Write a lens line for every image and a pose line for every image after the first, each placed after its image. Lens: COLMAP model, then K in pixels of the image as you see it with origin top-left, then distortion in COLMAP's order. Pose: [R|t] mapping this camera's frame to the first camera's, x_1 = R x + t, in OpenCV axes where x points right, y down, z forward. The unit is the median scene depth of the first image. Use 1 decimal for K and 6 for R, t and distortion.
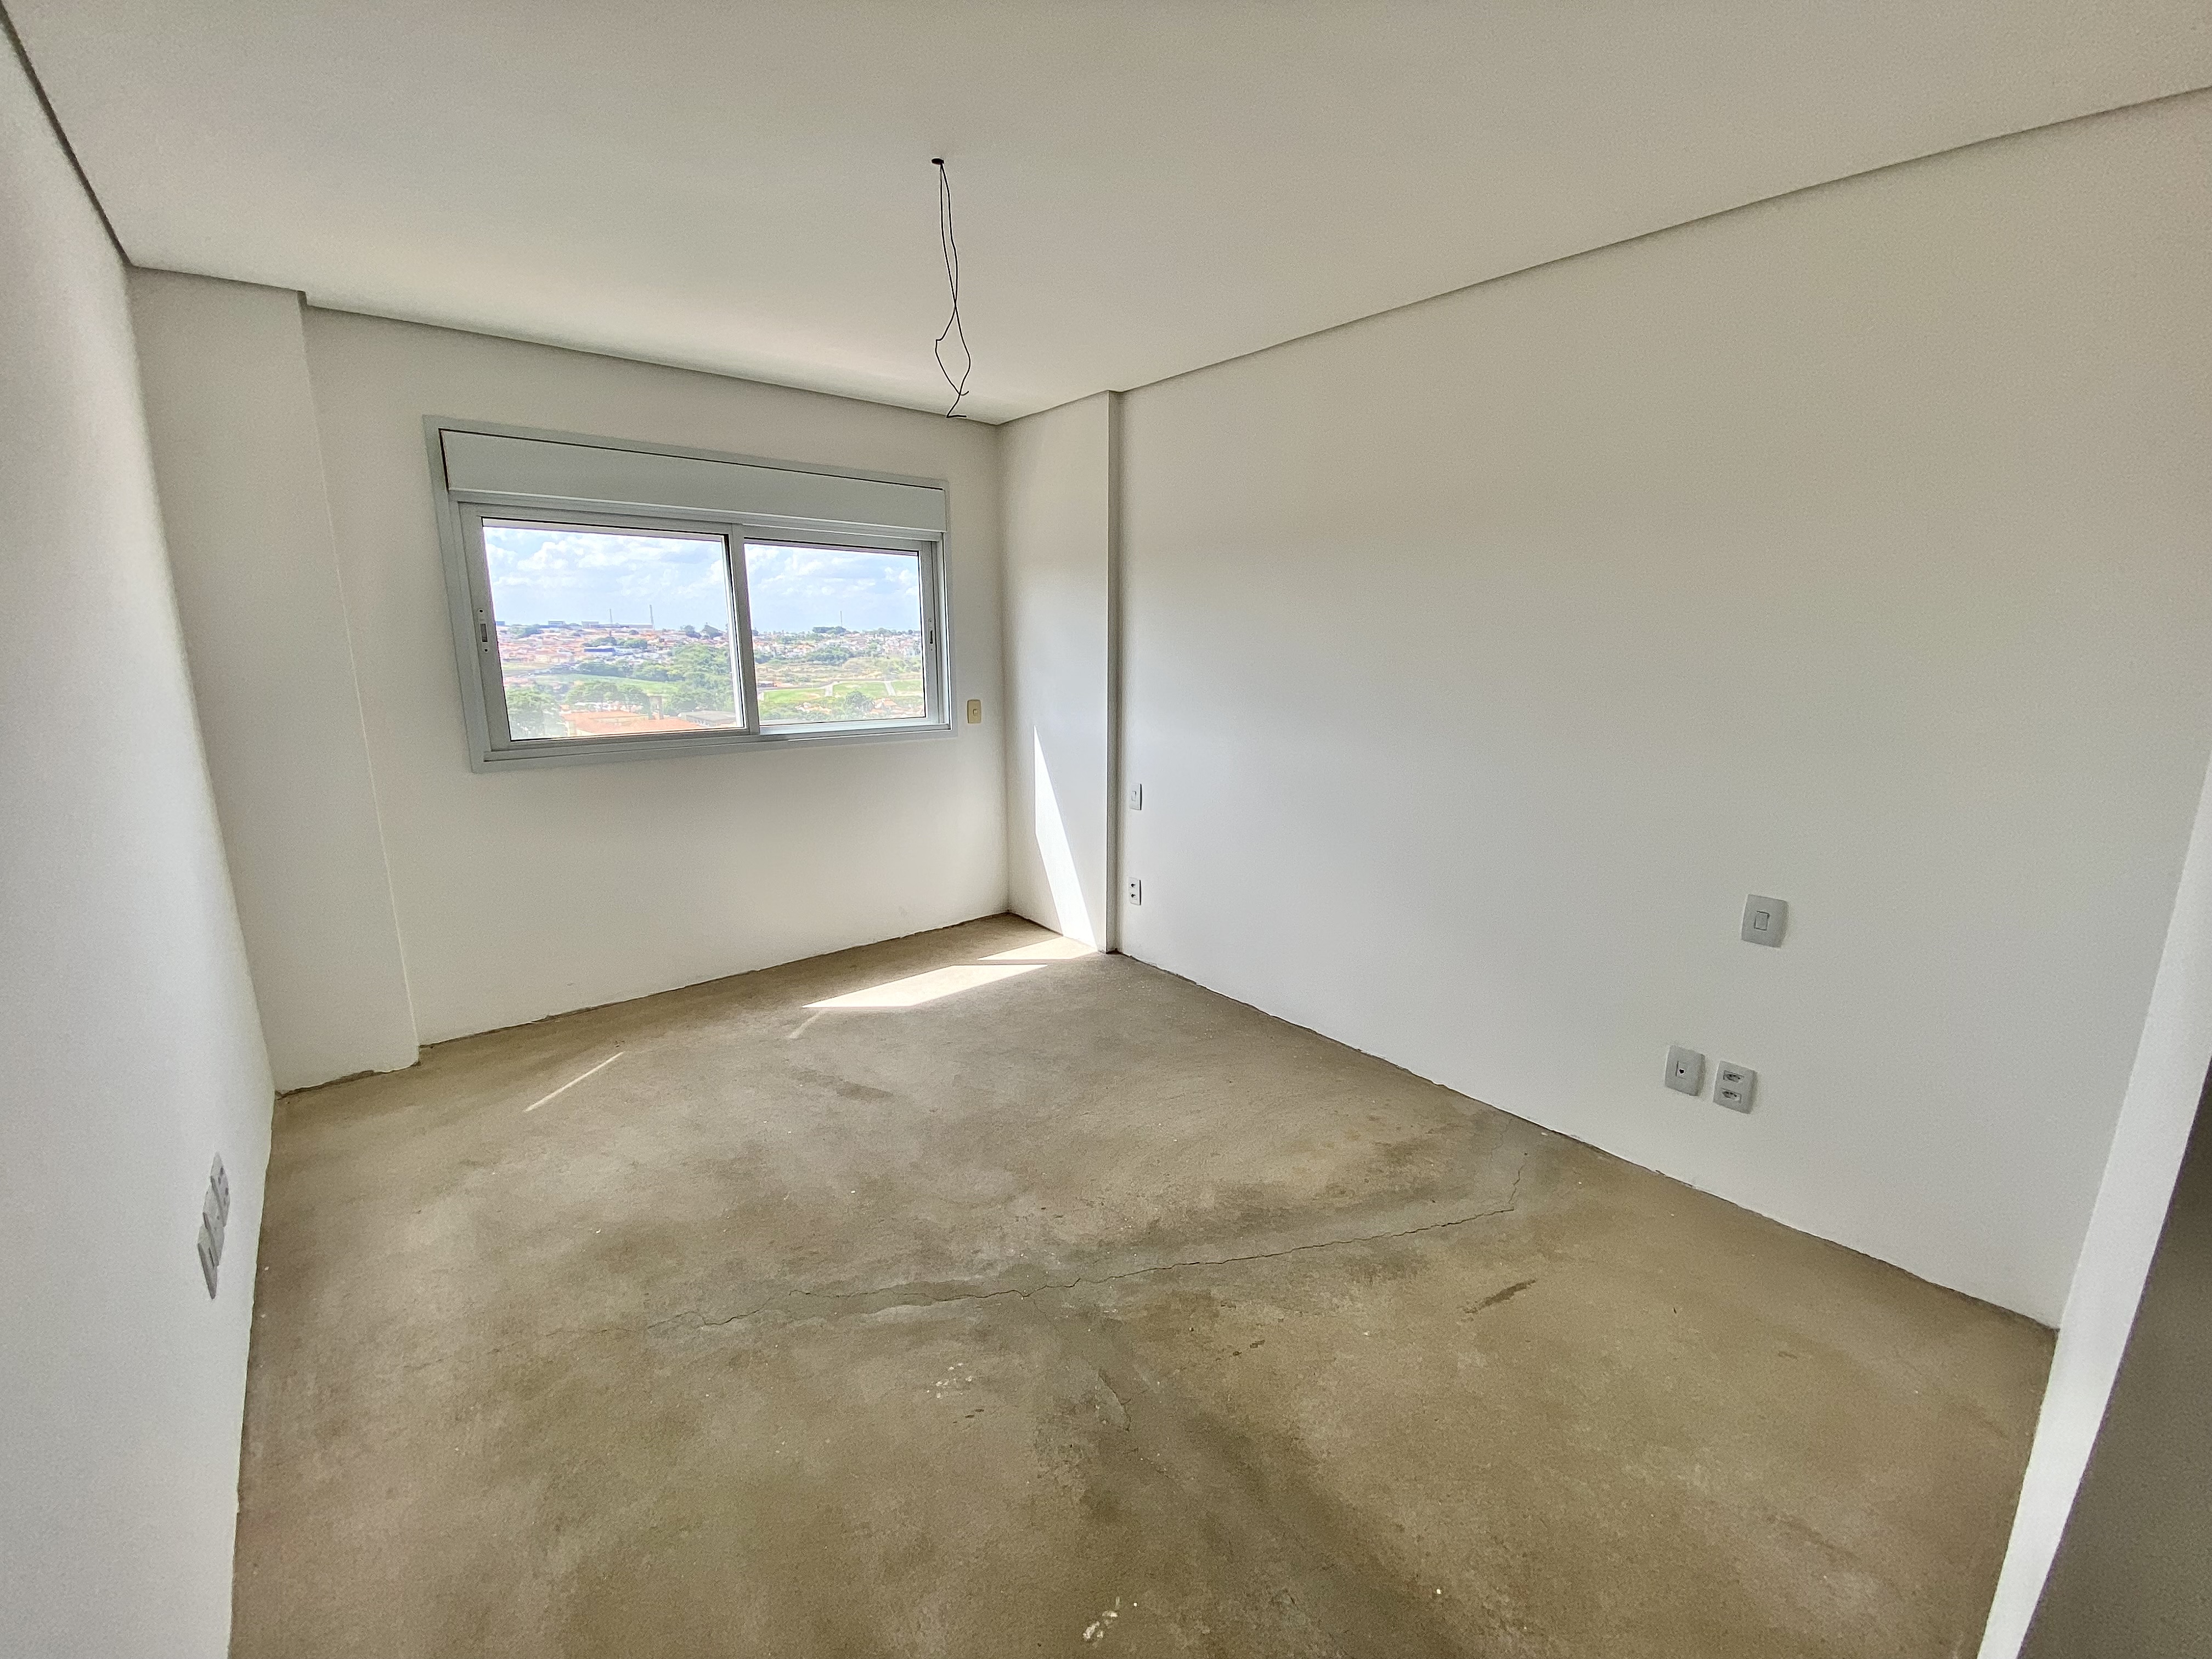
lens RADIAL K [[905.0, 0, 1094.8], [0, 905.0, 820.1], [0, 0, 1]] dist [-0.000694, -0.012313]
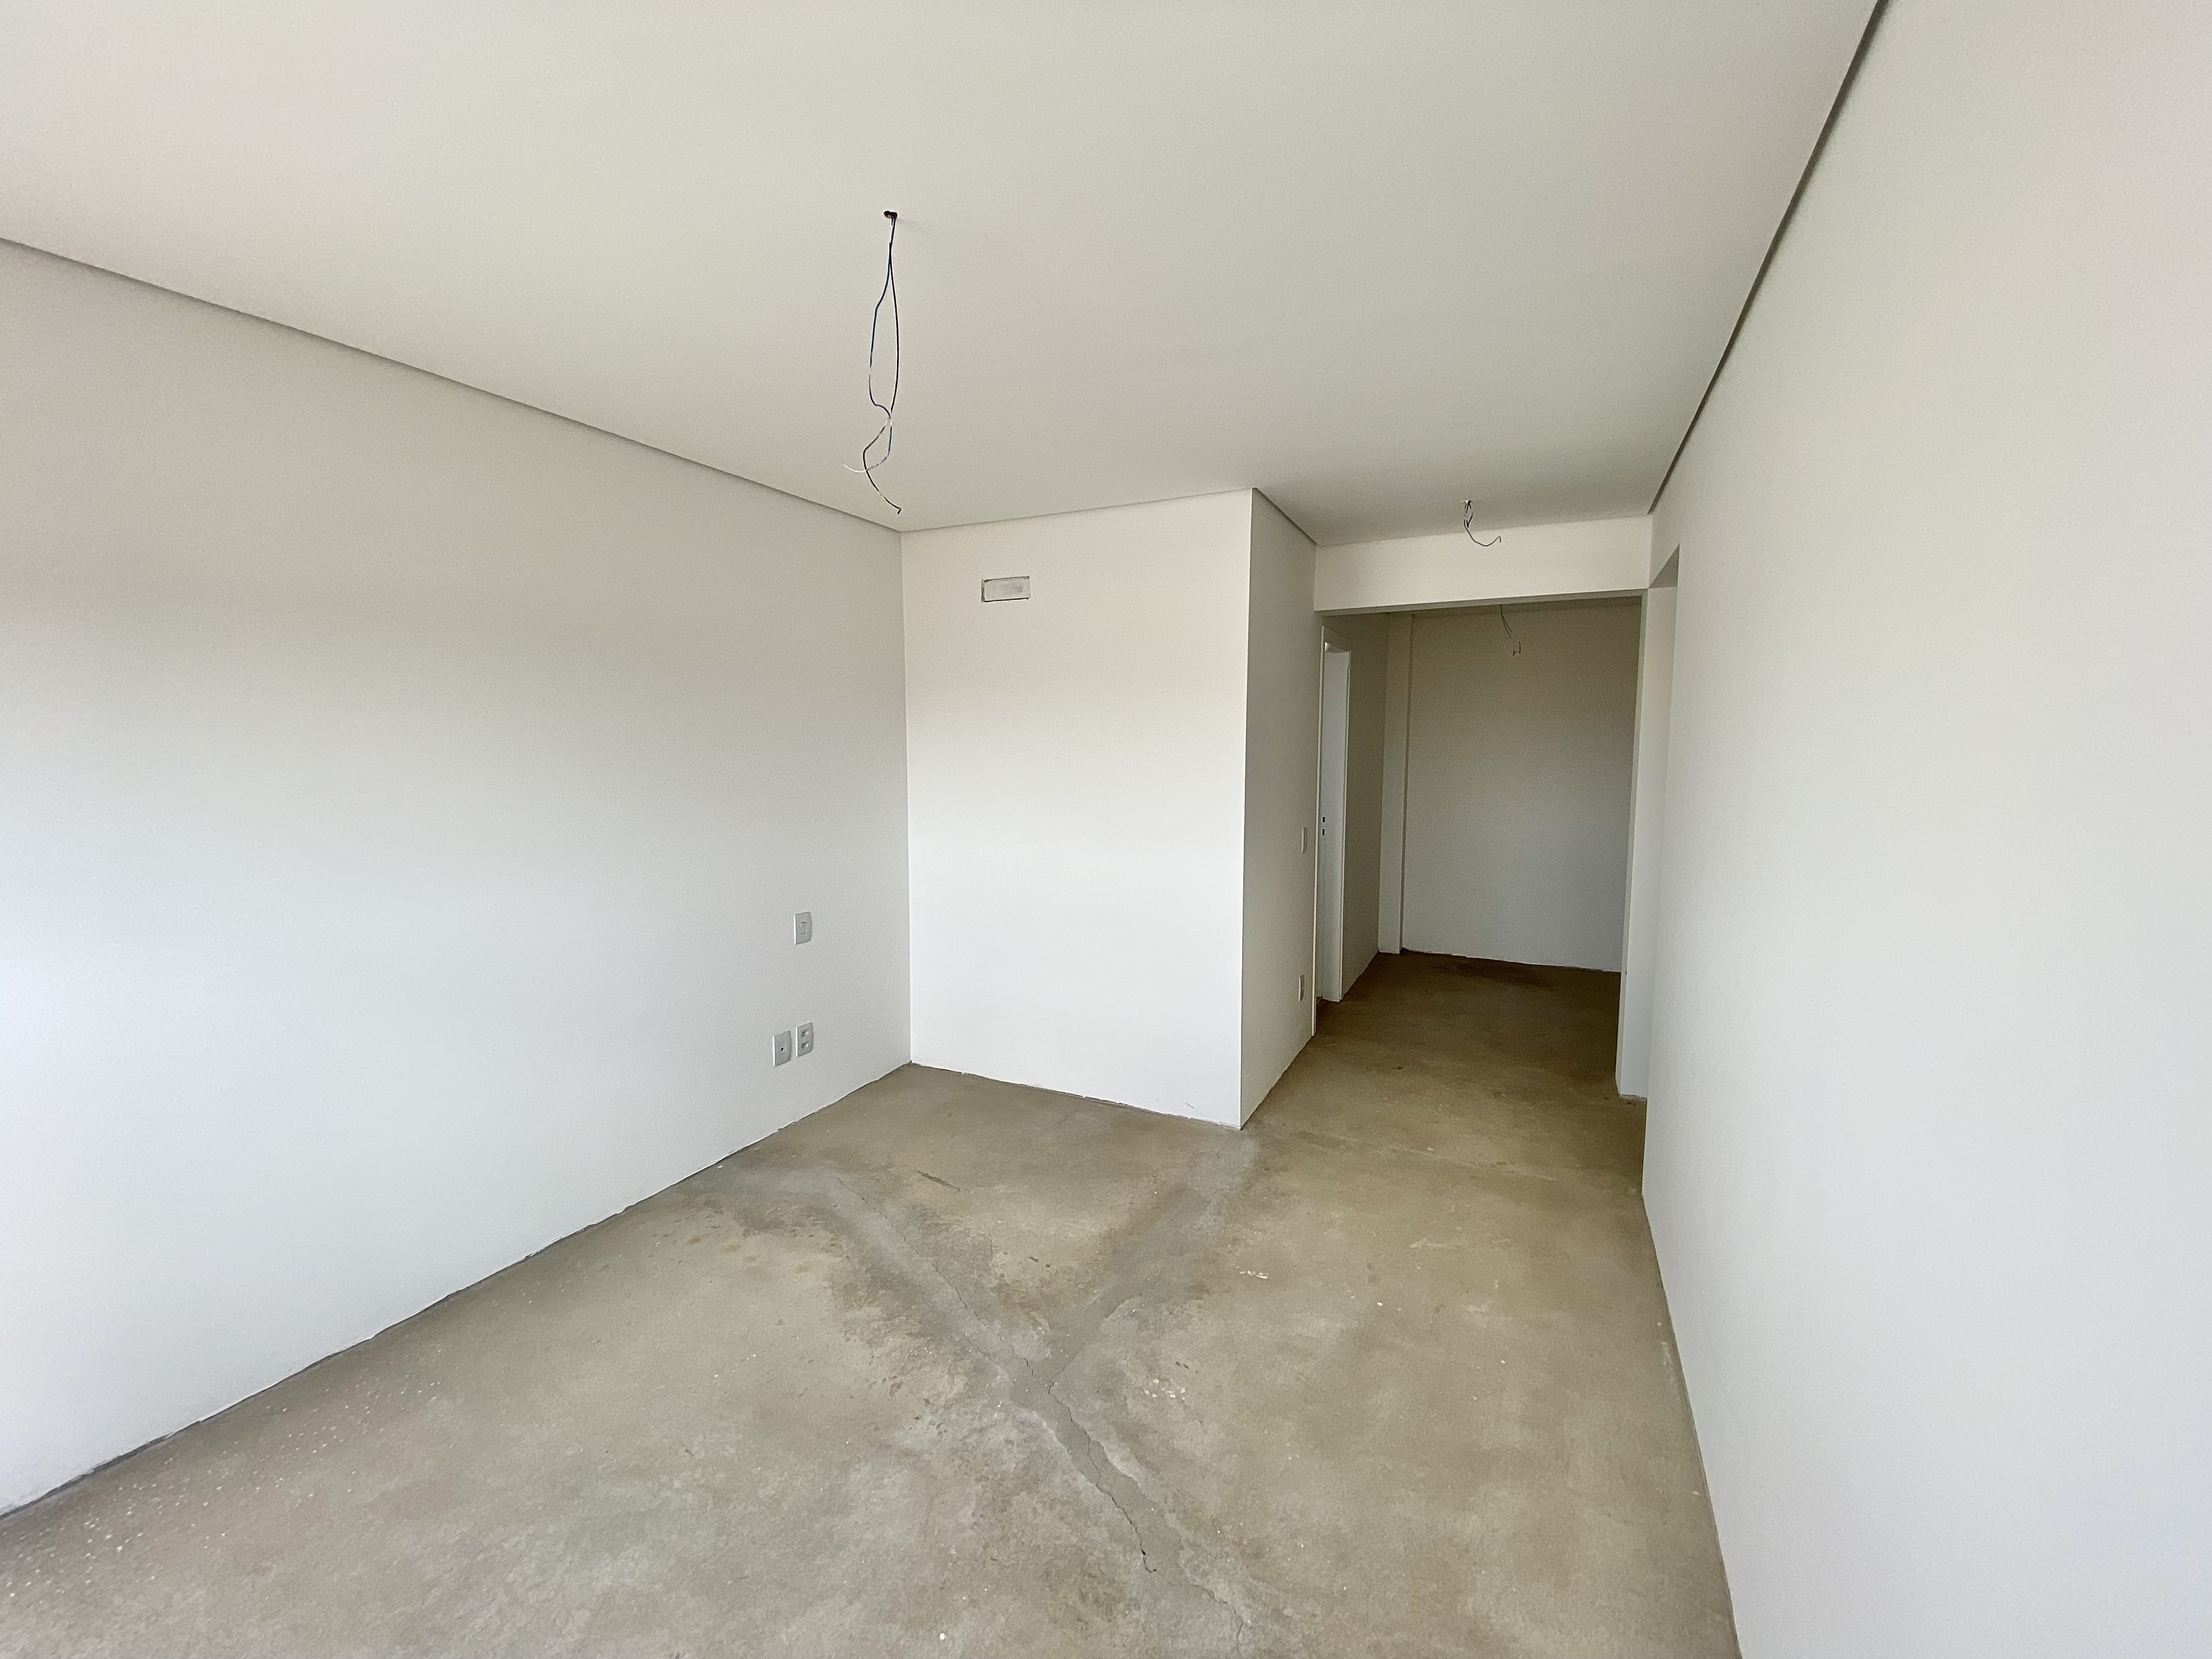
lens RADIAL K [[905.0, 0, 1106.6], [0, 905.0, 830.8], [0, 0, 1]] dist [-0.000694, -0.012313]
pose [[-0.420690, -0.097700, 0.901928, -0.850558], [0.181832, 0.964929, 0.189337, -0.241906], [-0.888795, 0.243651, -0.388171, 1.026570]]
